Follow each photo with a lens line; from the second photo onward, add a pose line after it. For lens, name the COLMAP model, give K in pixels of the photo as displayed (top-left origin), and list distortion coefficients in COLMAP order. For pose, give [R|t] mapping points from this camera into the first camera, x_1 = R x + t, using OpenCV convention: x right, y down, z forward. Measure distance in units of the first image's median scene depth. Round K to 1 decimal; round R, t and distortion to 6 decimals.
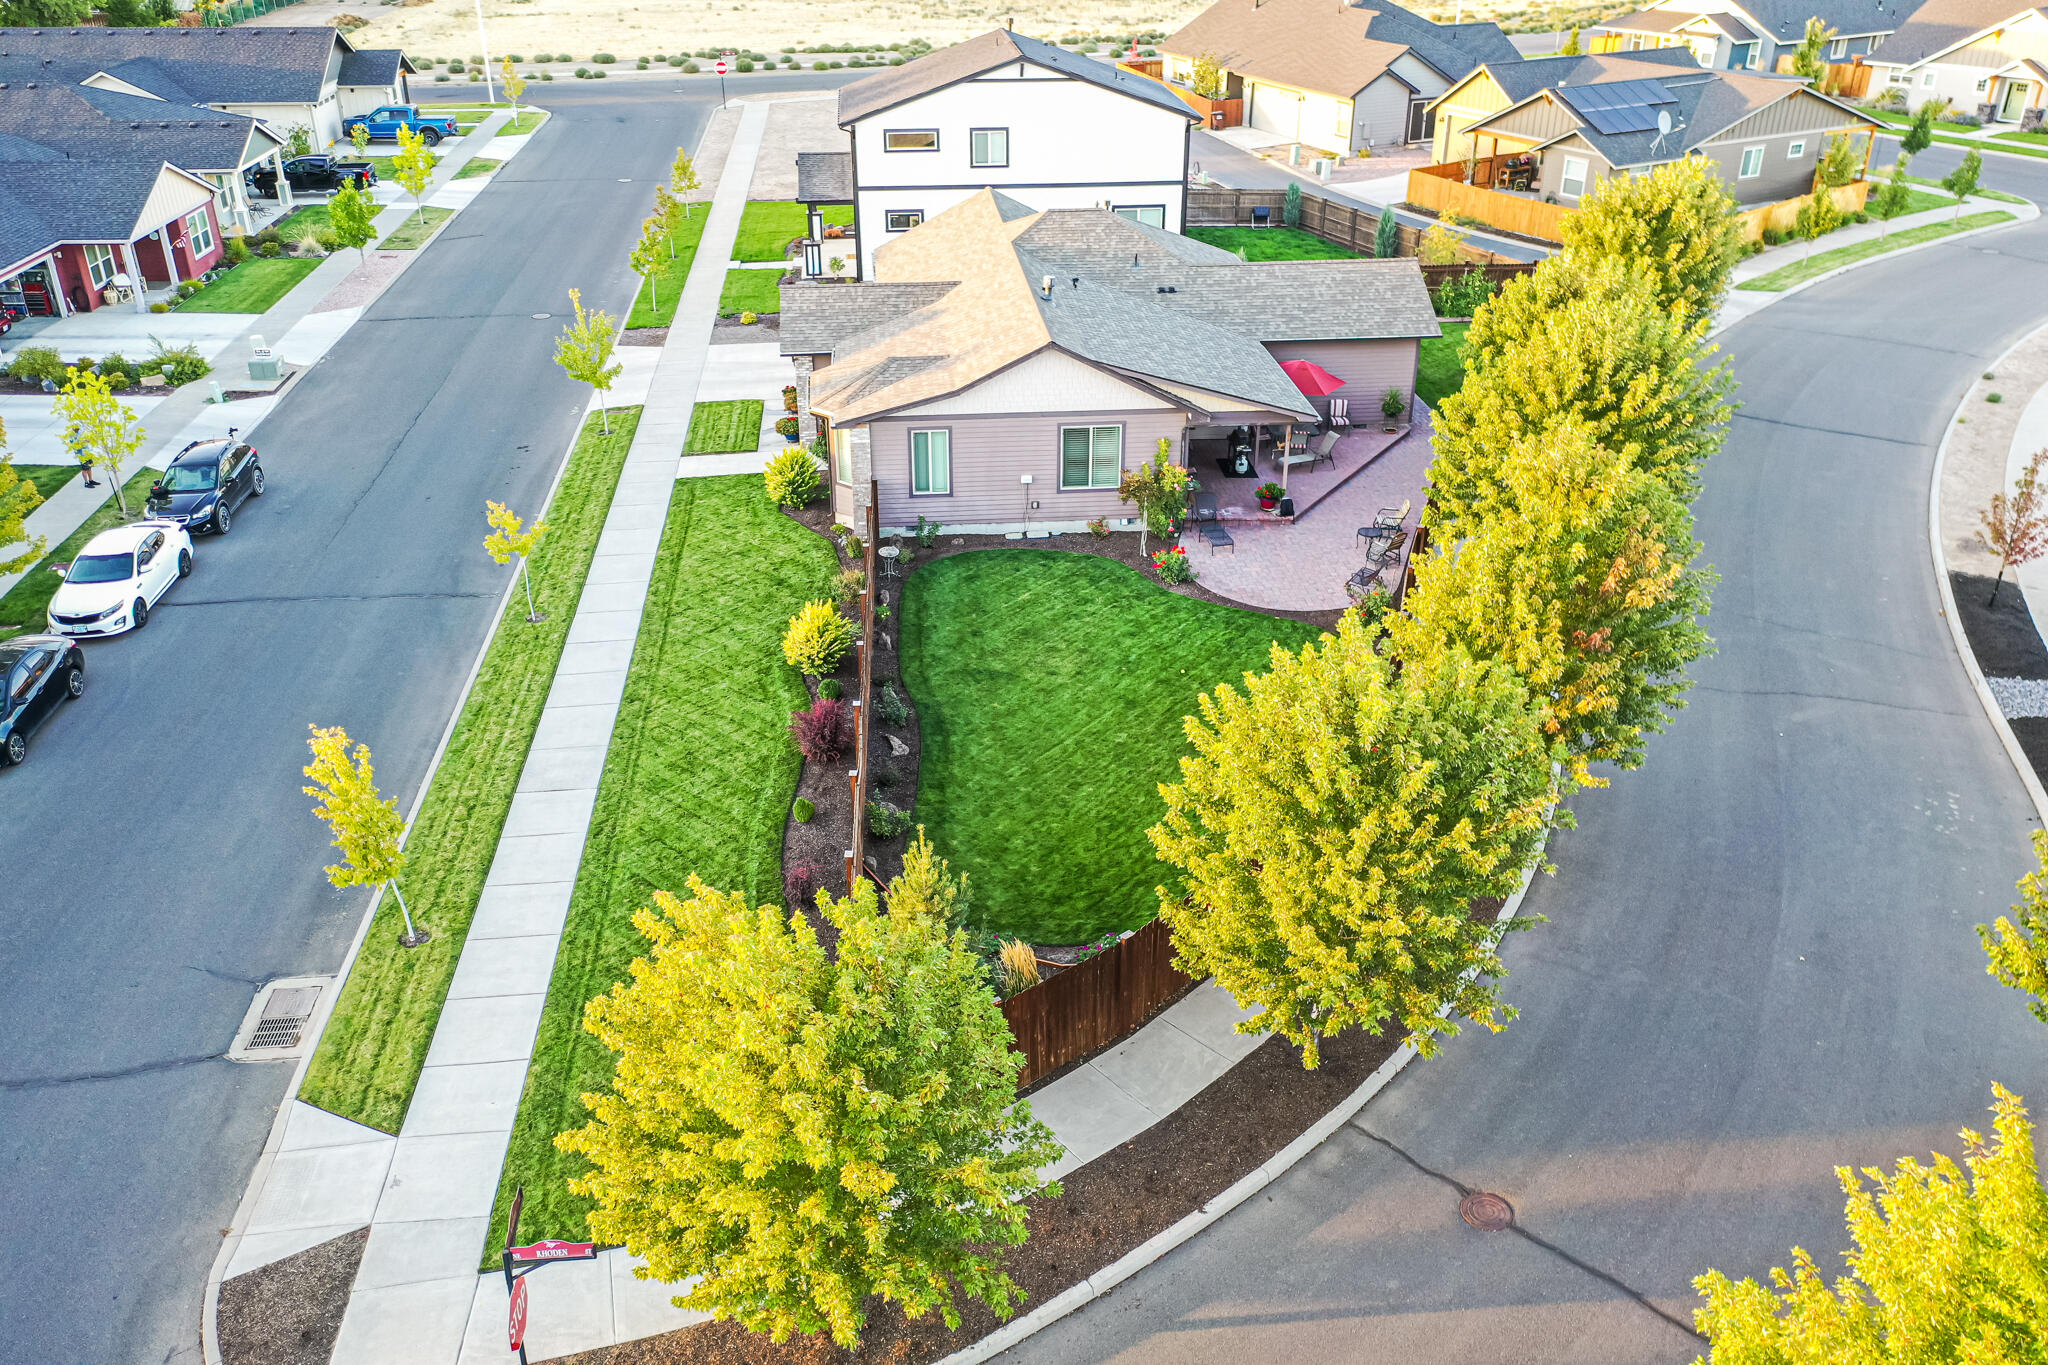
lens RADIAL K [[1631.1, 0, 1029.4], [0, 1631.1, 678.9], [0, 0, 1]] dist [0.006780, 0.009045]
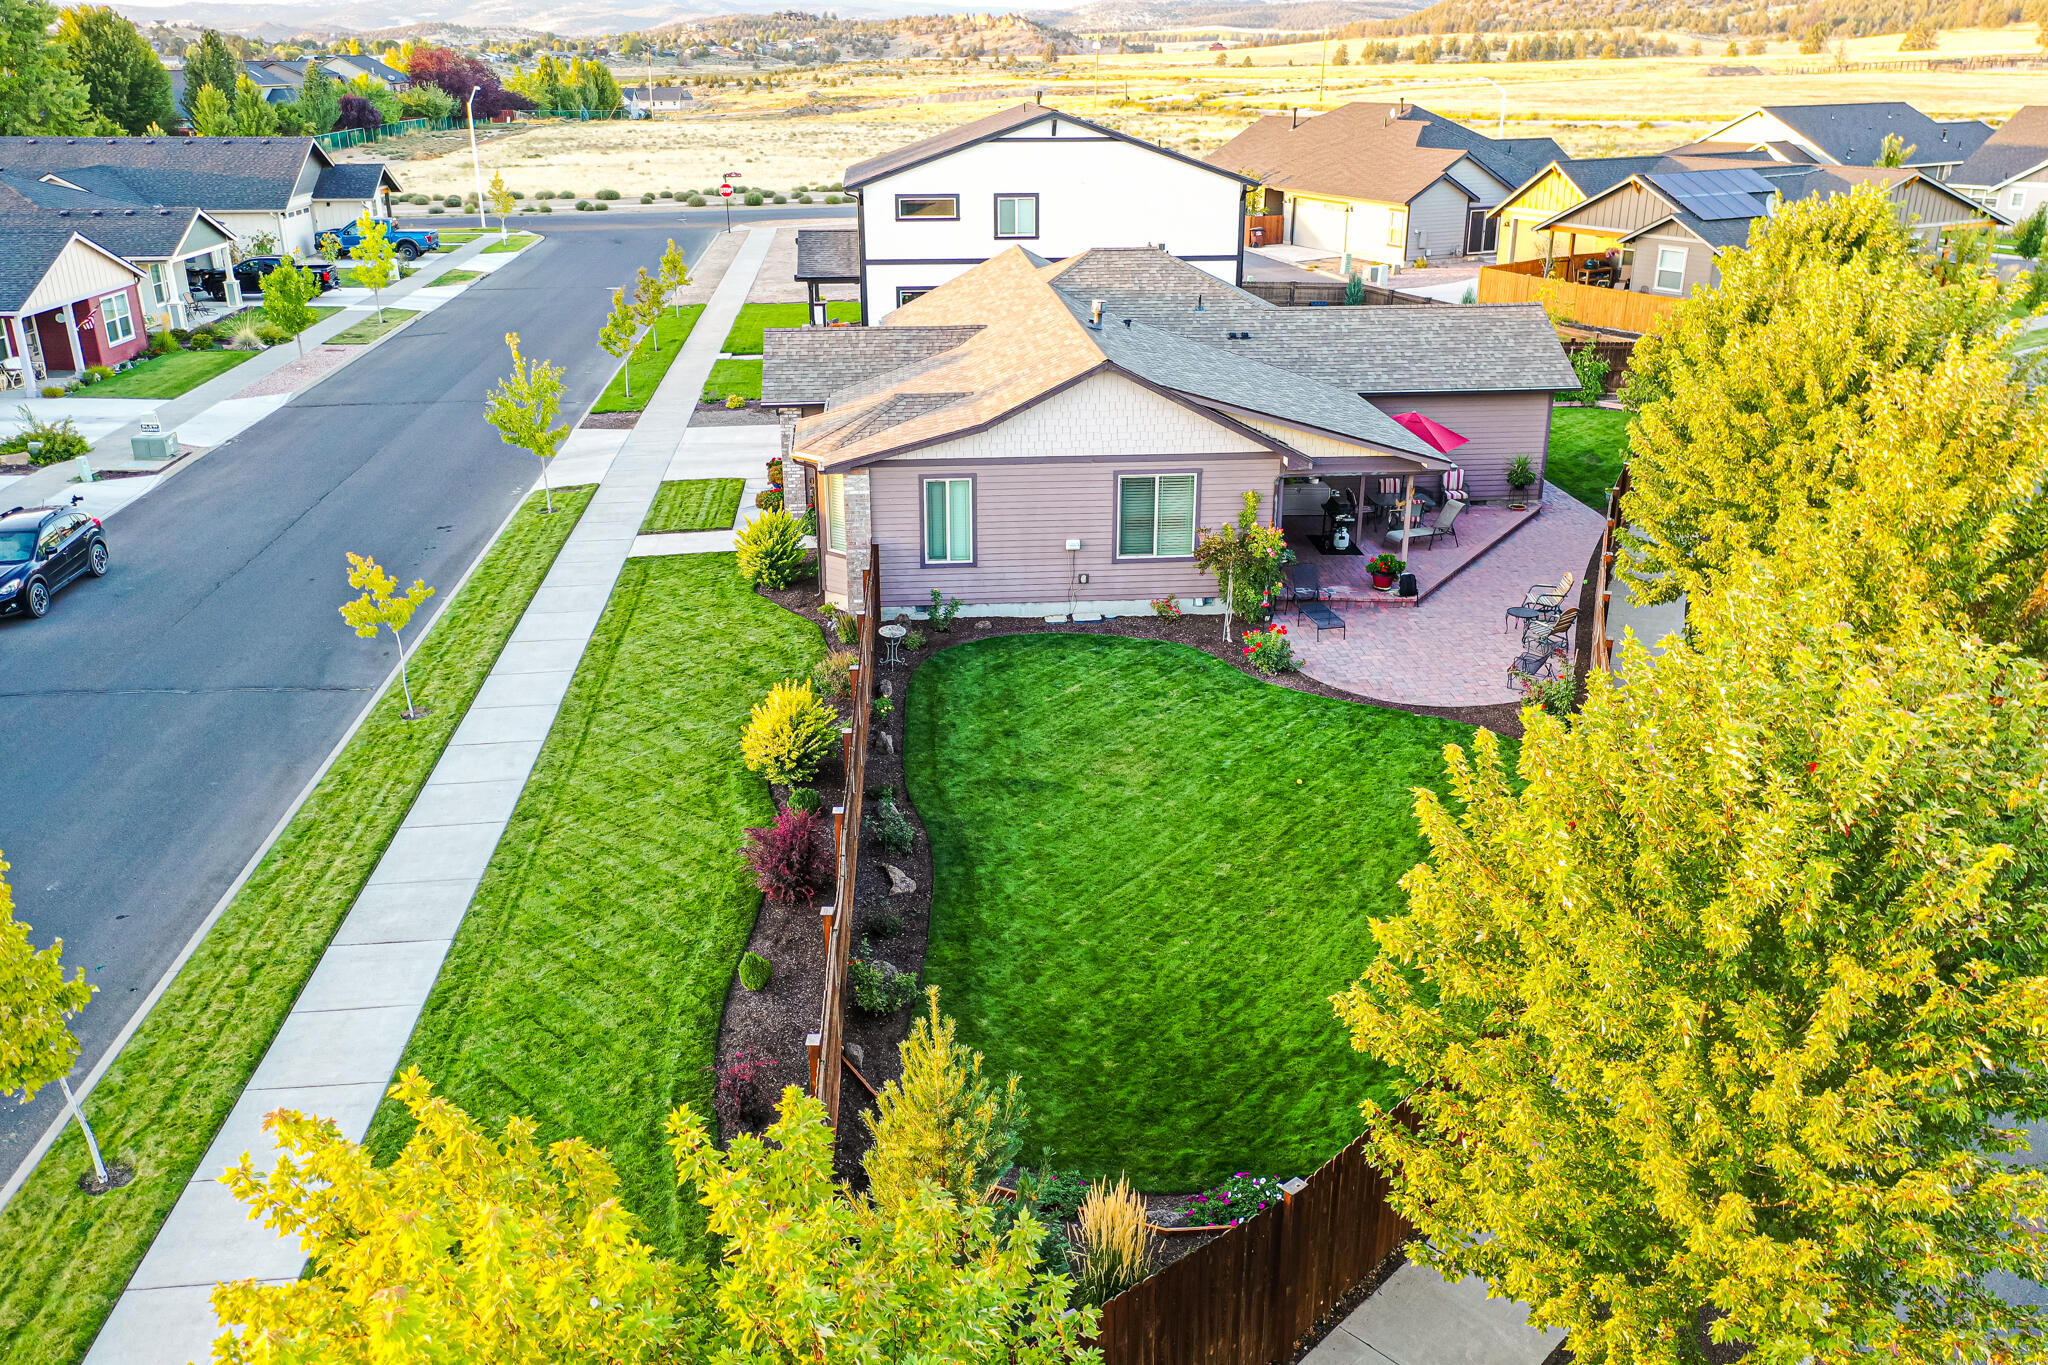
lens RADIAL K [[1631.1, 0, 1022.6], [0, 1631.1, 677.3], [0, 0, 1]] dist [0.006780, 0.009045]
pose [[0.999934, 0.000600, -0.011500, -0.016611], [-0.001886, 0.993686, -0.112177, 0.026291], [0.011361, 0.112191, 0.993622, 0.242918]]
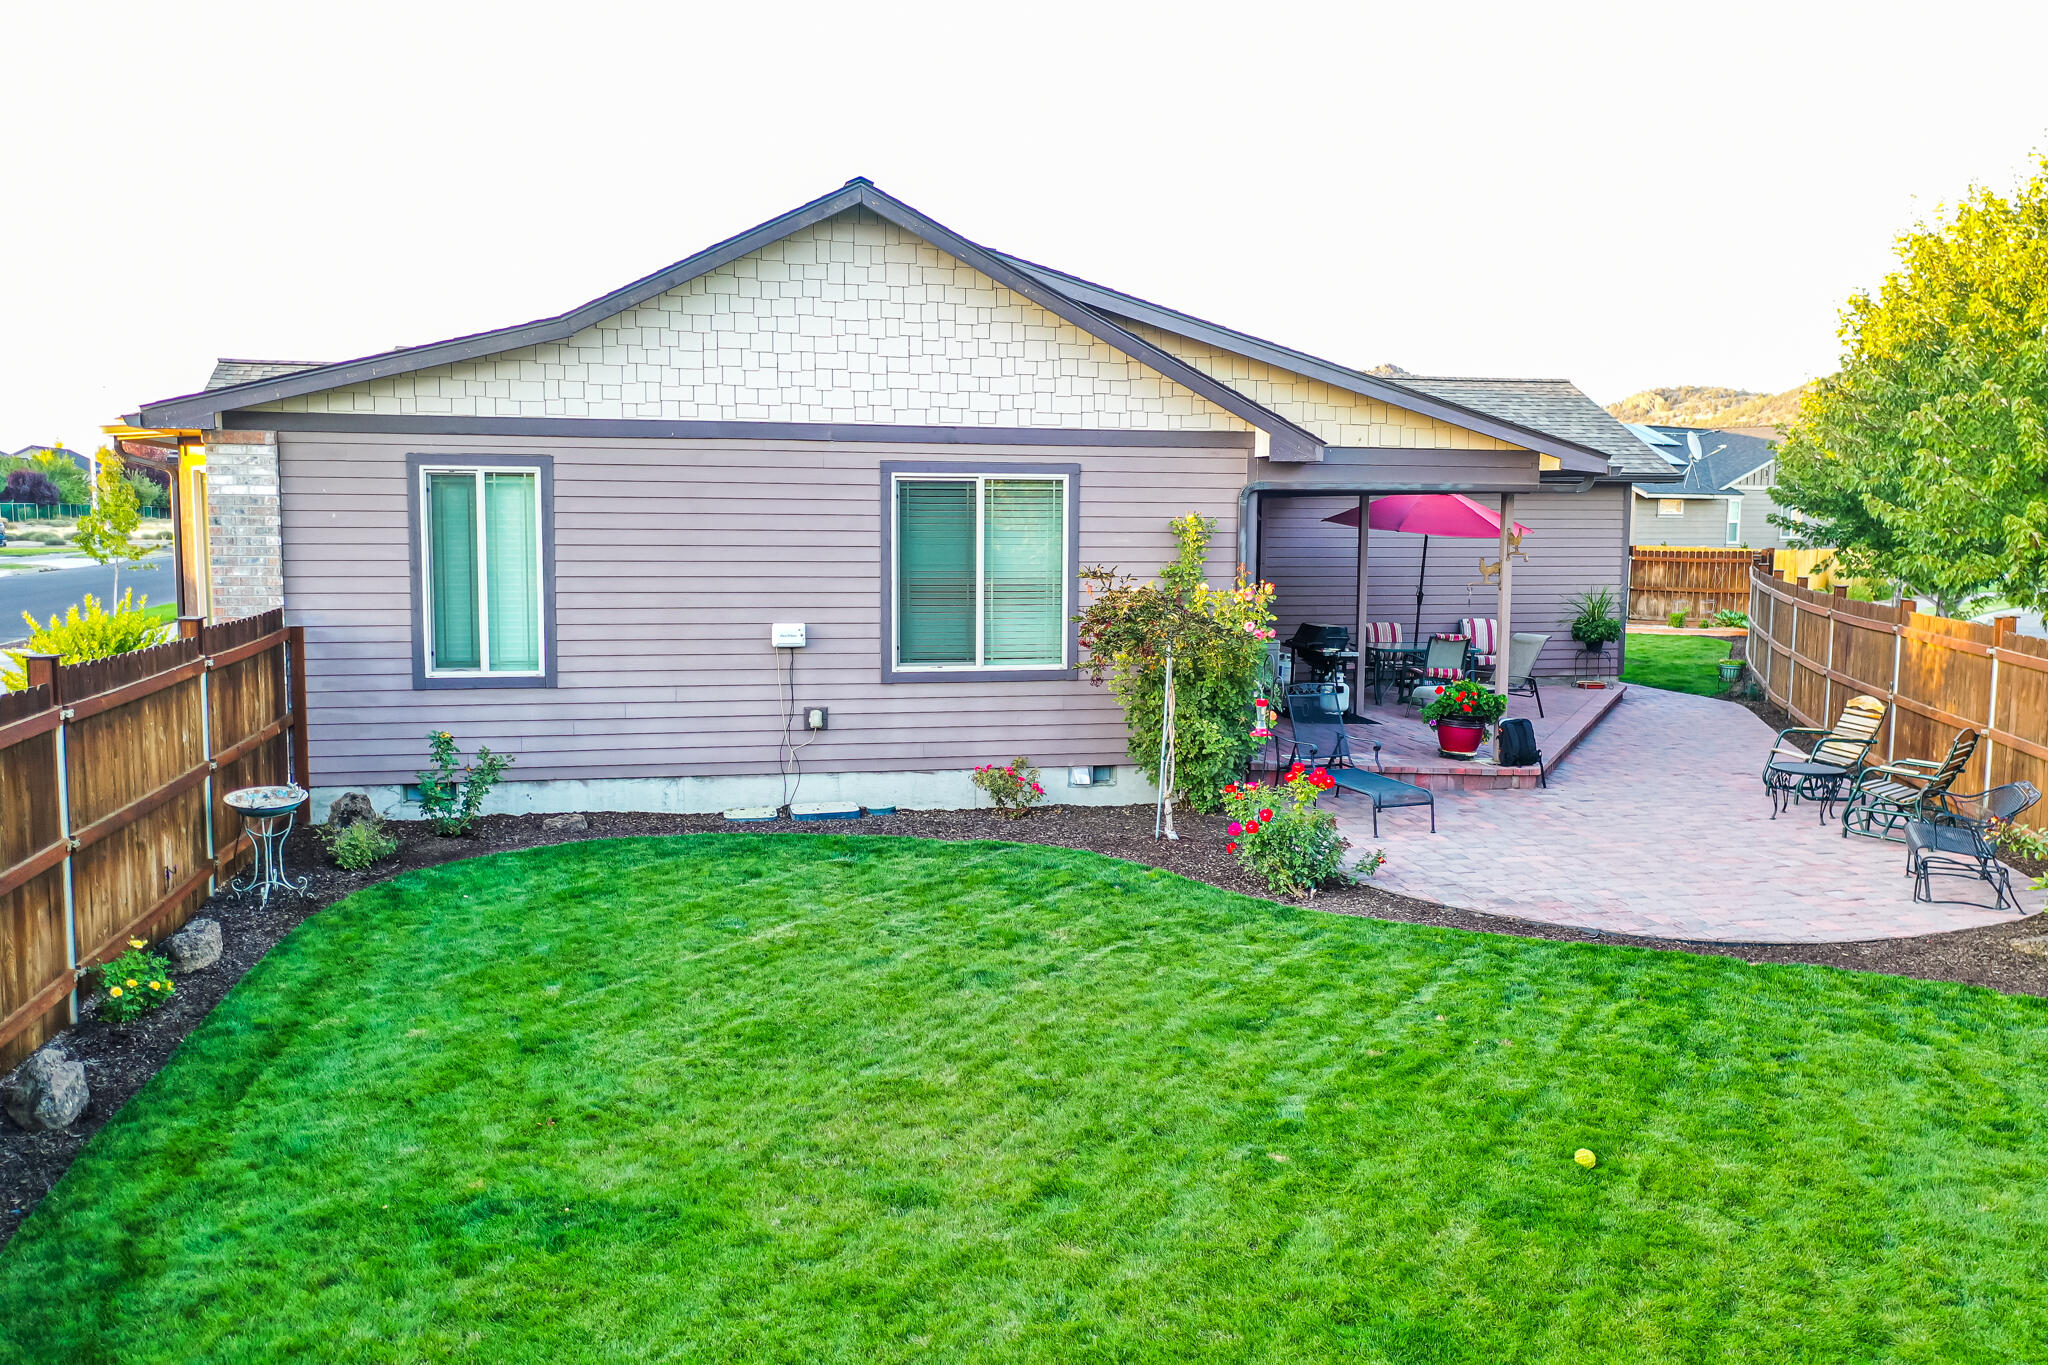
lens RADIAL K [[1631.1, 0, 1018.8], [0, 1631.1, 686.1], [0, 0, 1]] dist [0.006780, 0.009045]
pose [[0.992479, -0.009084, 0.122074, 0.004104], [0.052898, 0.931150, -0.360779, 0.008288], [-0.110392, 0.364523, 0.924628, 0.696919]]
